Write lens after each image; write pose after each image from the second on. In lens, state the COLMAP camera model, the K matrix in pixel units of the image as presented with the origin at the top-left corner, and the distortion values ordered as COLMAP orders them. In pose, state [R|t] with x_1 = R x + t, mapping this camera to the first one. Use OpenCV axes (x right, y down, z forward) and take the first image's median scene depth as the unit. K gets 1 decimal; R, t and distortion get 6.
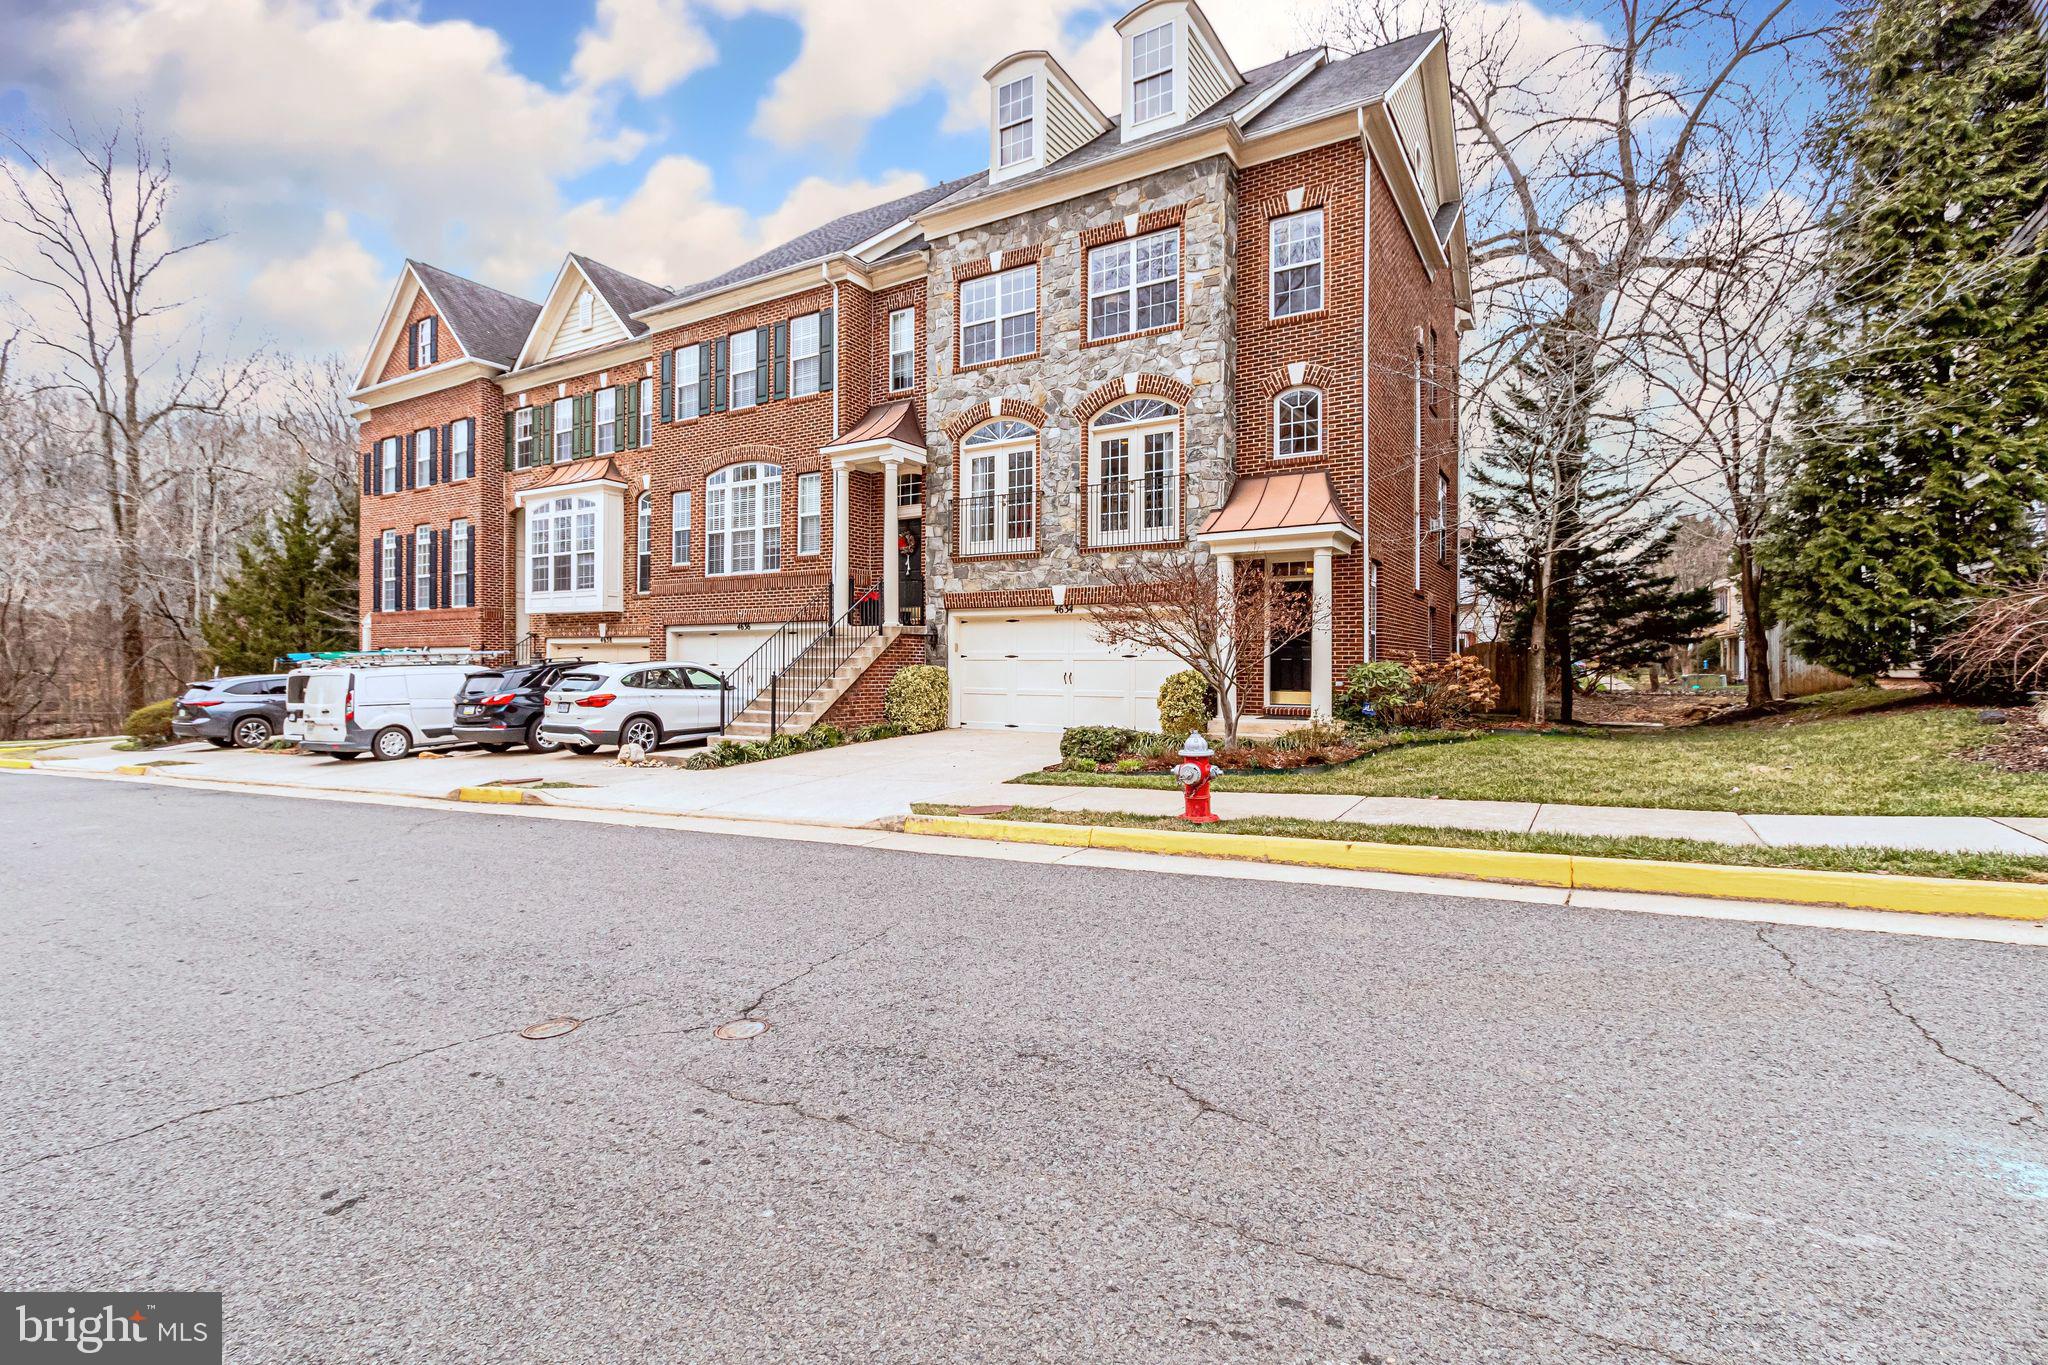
lens RADIAL K [[958.3, 0, 1012.1], [0, 958.3, 673.0], [0, 0, 1]] dist [0.006494, -0.000300]
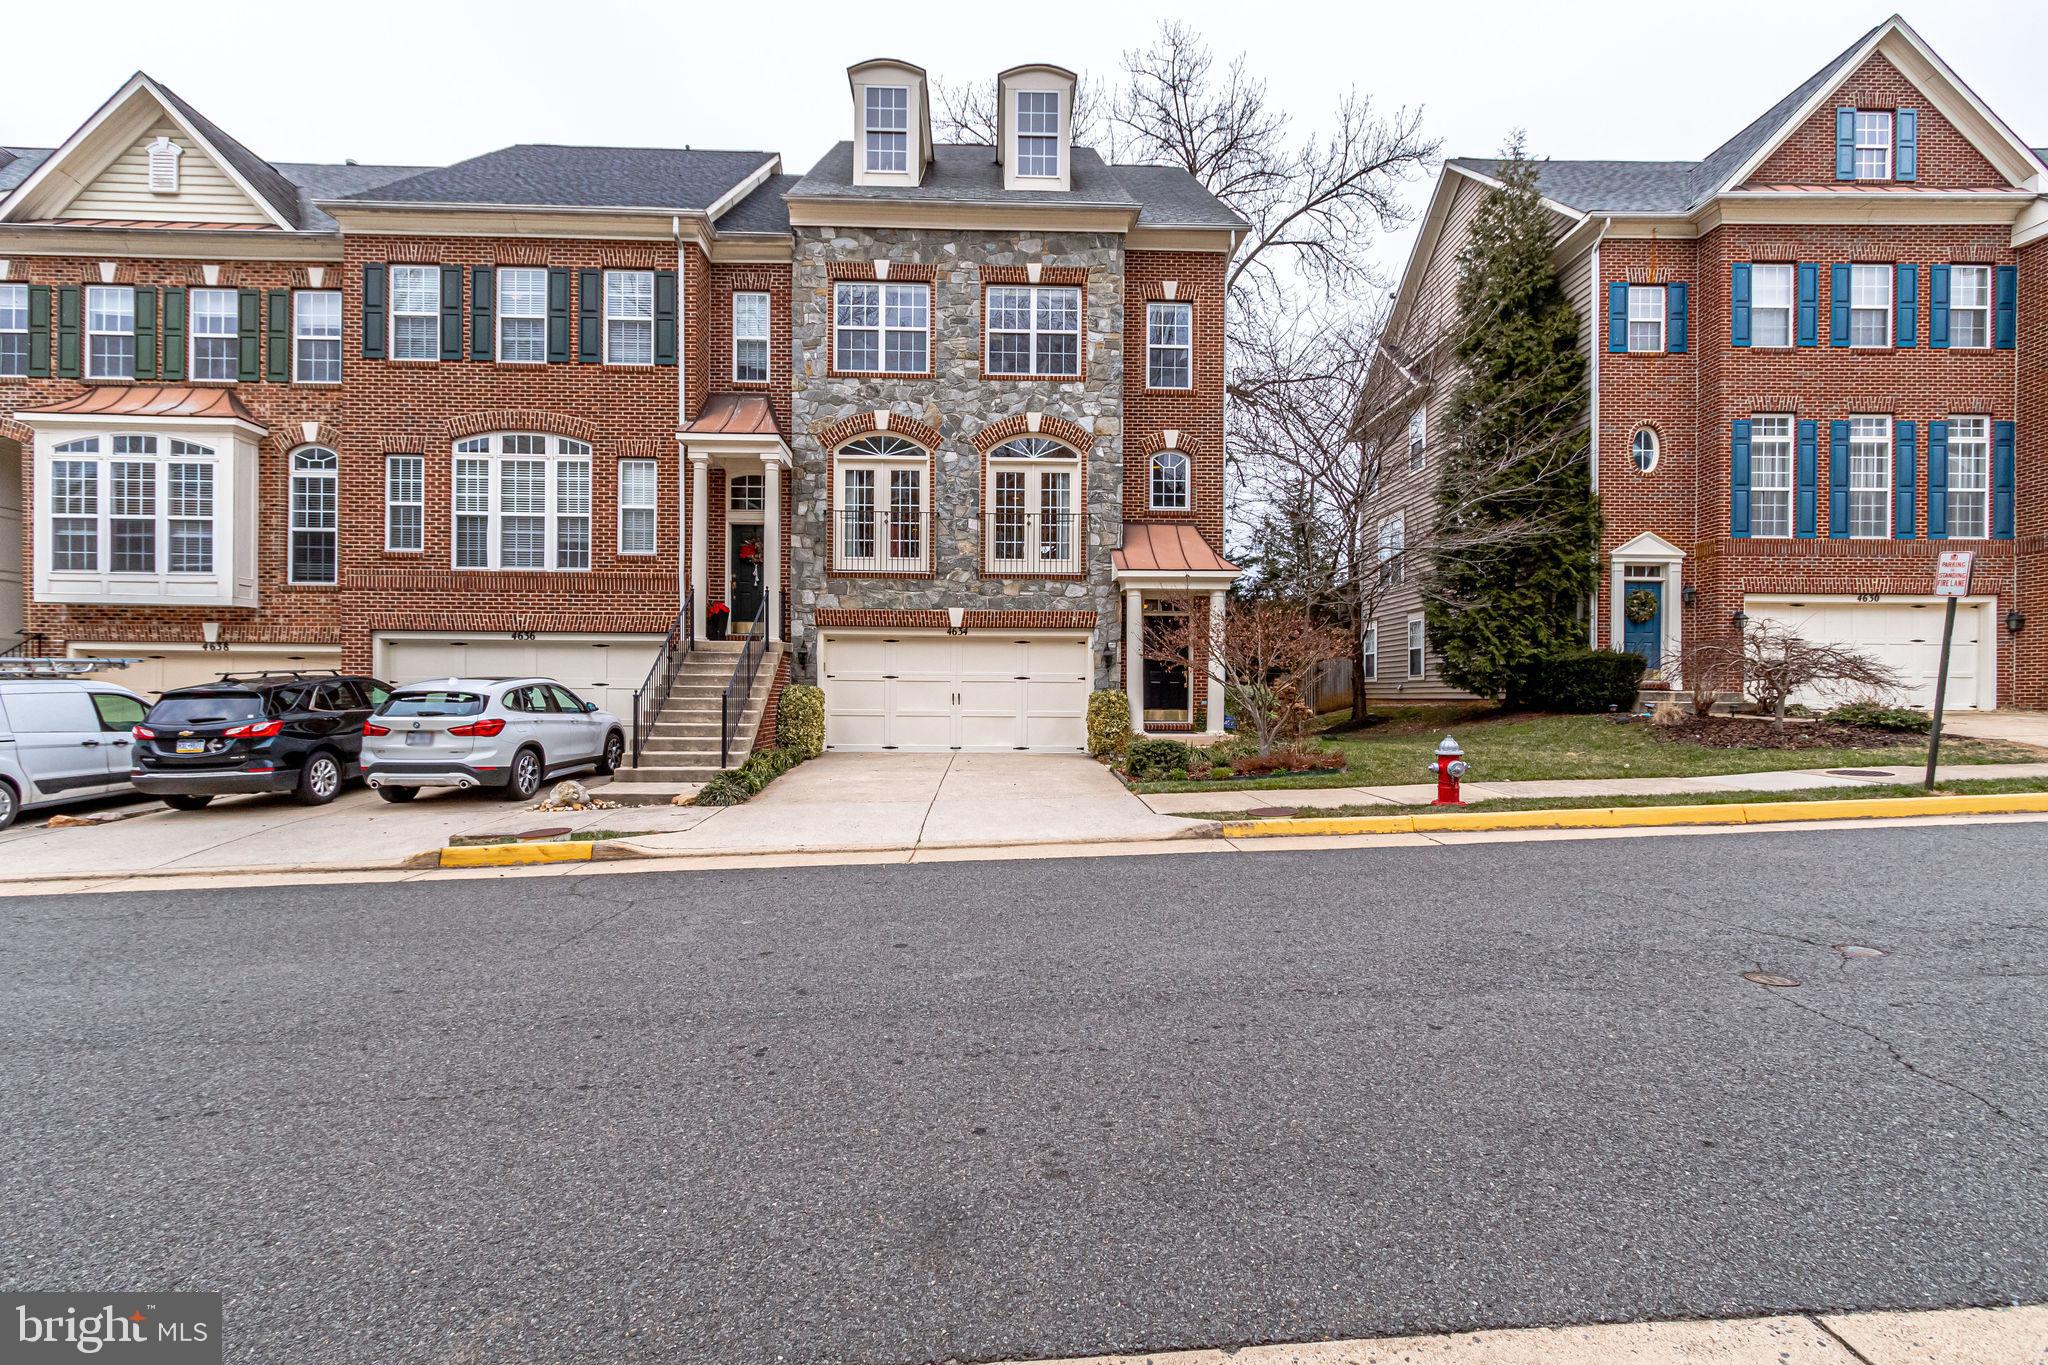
lens RADIAL K [[958.3, 0, 972.0], [0, 958.3, 710.0], [0, 0, 1]] dist [0.006494, -0.000300]
pose [[0.826318, -0.005481, 0.563177, -0.494177], [0.000154, 0.999955, 0.009506, 0.006970], [-0.563204, -0.007769, 0.826281, 0.144340]]
